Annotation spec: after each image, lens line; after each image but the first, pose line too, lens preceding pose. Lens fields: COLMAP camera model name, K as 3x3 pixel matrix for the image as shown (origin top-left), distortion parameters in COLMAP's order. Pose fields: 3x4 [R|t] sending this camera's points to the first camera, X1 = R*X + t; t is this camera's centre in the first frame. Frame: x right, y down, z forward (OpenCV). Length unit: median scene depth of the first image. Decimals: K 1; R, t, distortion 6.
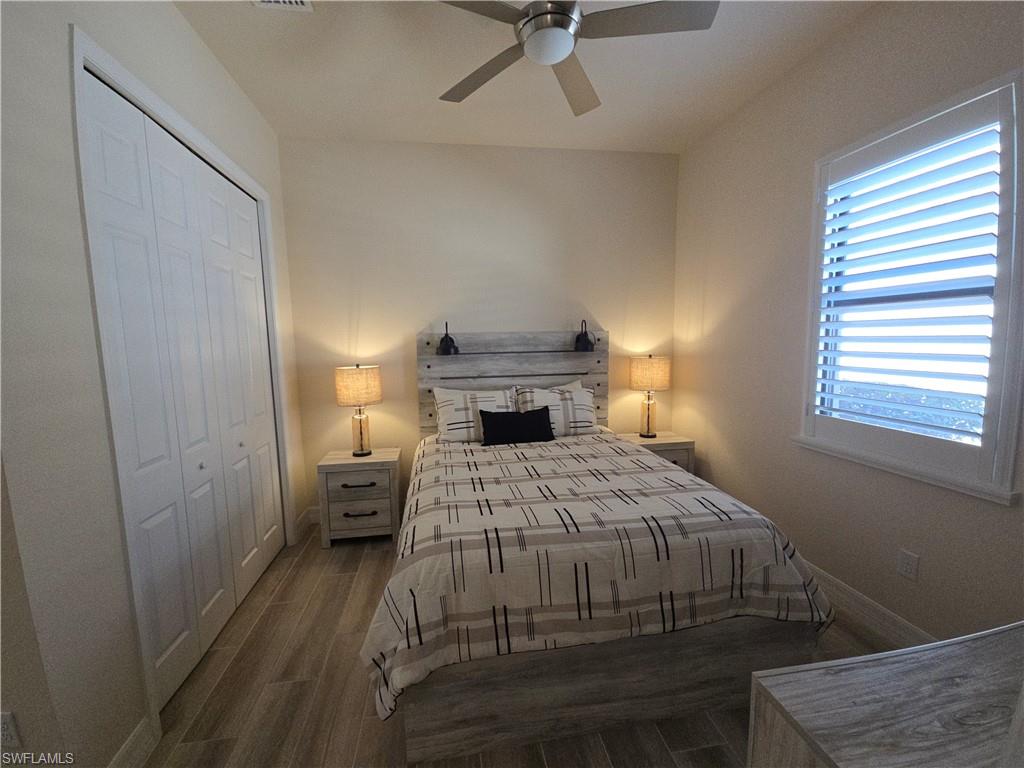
lens RADIAL K [[420.7, 0, 507.5], [0, 420.7, 380.8], [0, 0, 1]] dist [-0.001605, -0.000700]
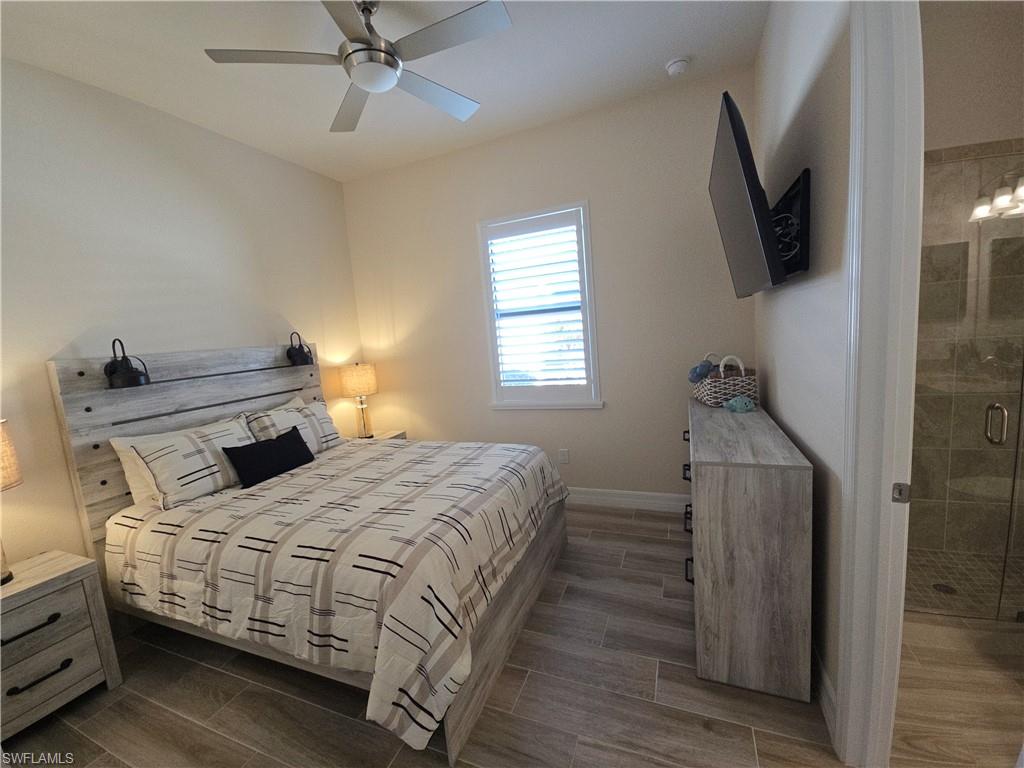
lens RADIAL K [[417.3, 0, 505.6], [0, 417.3, 385.0], [0, 0, 1]] dist [0.000631, -0.000724]
pose [[0.528881, -0.131453, 0.838454, -0.418391], [0.158341, 0.985869, 0.054687, -0.004754], [-0.833795, 0.103839, 0.542221, 0.125162]]
